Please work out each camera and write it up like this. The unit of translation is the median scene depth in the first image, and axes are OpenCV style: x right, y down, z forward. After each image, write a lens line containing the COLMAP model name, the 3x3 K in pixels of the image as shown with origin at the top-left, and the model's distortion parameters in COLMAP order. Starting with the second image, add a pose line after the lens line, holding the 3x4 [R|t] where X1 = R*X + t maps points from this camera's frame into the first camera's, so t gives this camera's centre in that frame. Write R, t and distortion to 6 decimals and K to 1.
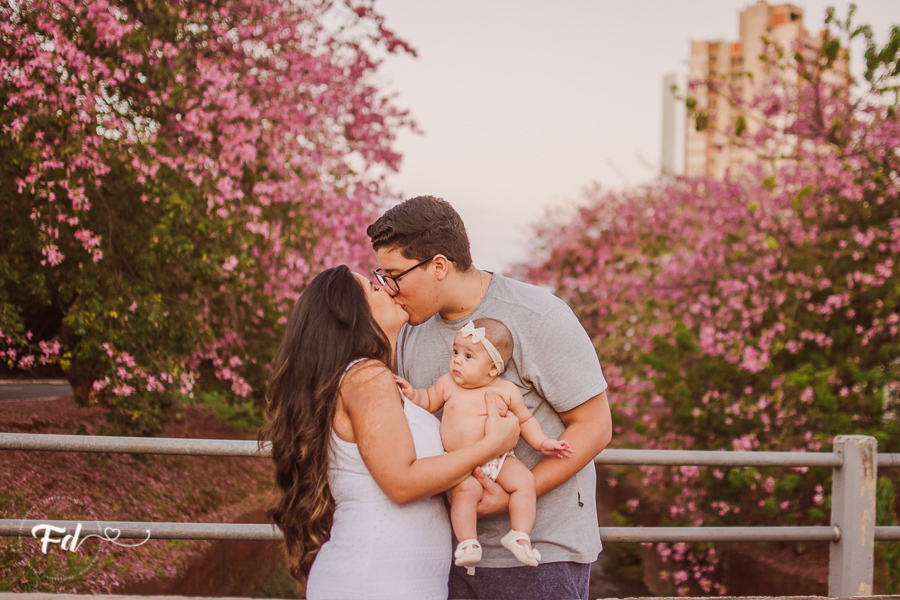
lens RADIAL K [[1507.3, 0, 487.1], [0, 1507.3, 301.3], [0, 0, 1]] dist [-0.181223, 0.157087]
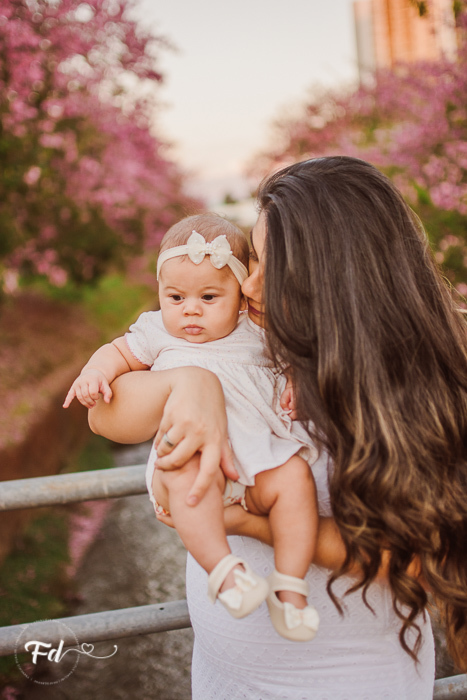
lens RADIAL K [[1085.8, 0, 233.6], [0, 1085.8, 350.3], [0, 0, 1]] dist [-0.183609, 0.050295]
pose [[0.994172, -0.106440, -0.017087, -0.016698], [0.107801, 0.982487, 0.151980, -0.001170], [0.000611, -0.152936, 0.988236, 0.151613]]
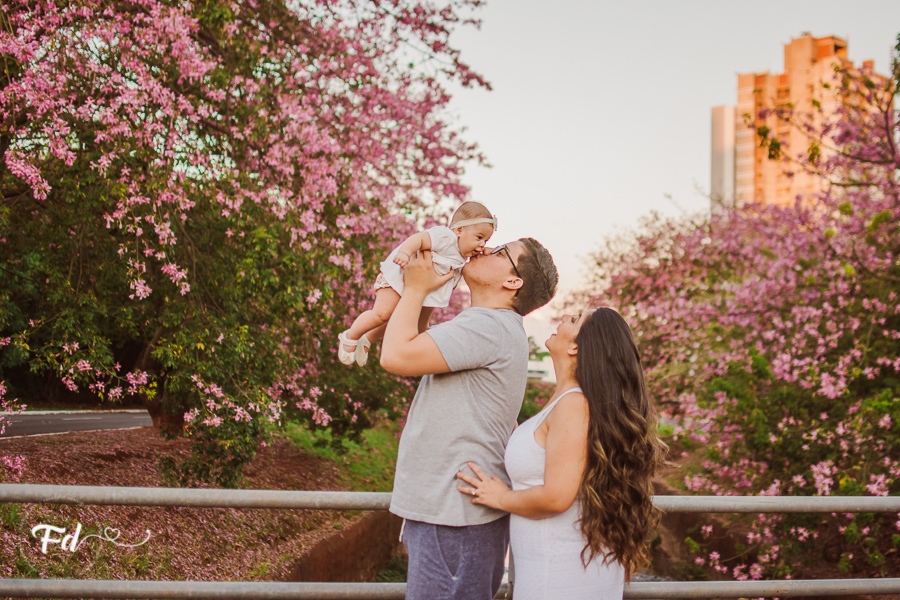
lens RADIAL K [[1453.6, 0, 461.6], [0, 1453.6, 290.5], [0, 0, 1]] dist [-0.136684, -0.110975]
pose [[0.998468, -0.011536, -0.054121, -0.015849], [0.010085, 0.999584, -0.027006, -0.001155], [0.054410, 0.026419, 0.998169, 0.023371]]
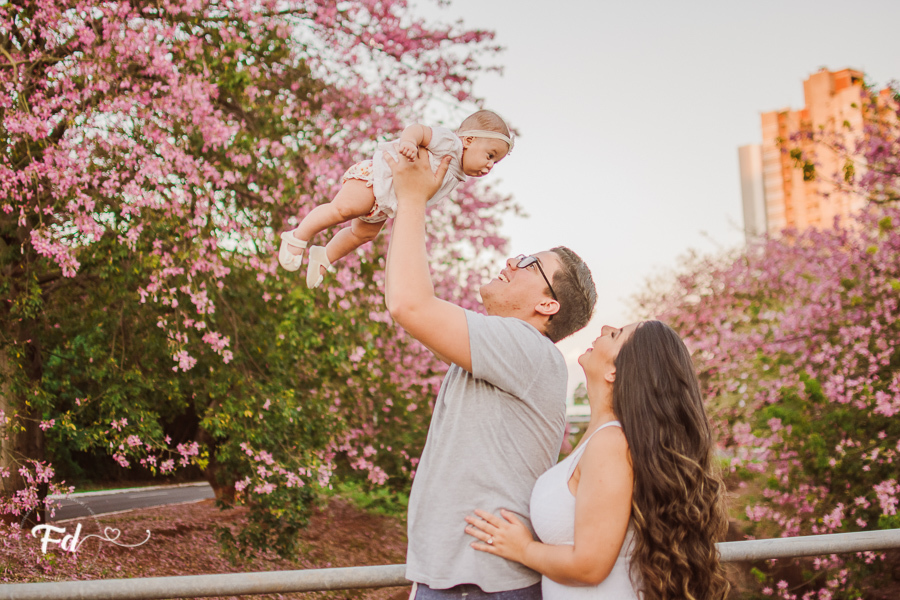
lens RADIAL K [[1394.6, 0, 461.6], [0, 1394.6, 298.8], [0, 0, 1]] dist [-0.127370, -0.069898]
pose [[0.991736, -0.094181, -0.087124, -0.014529], [0.088922, 0.994082, -0.062404, 0.001967], [0.092485, 0.054141, 0.994241, 0.067650]]
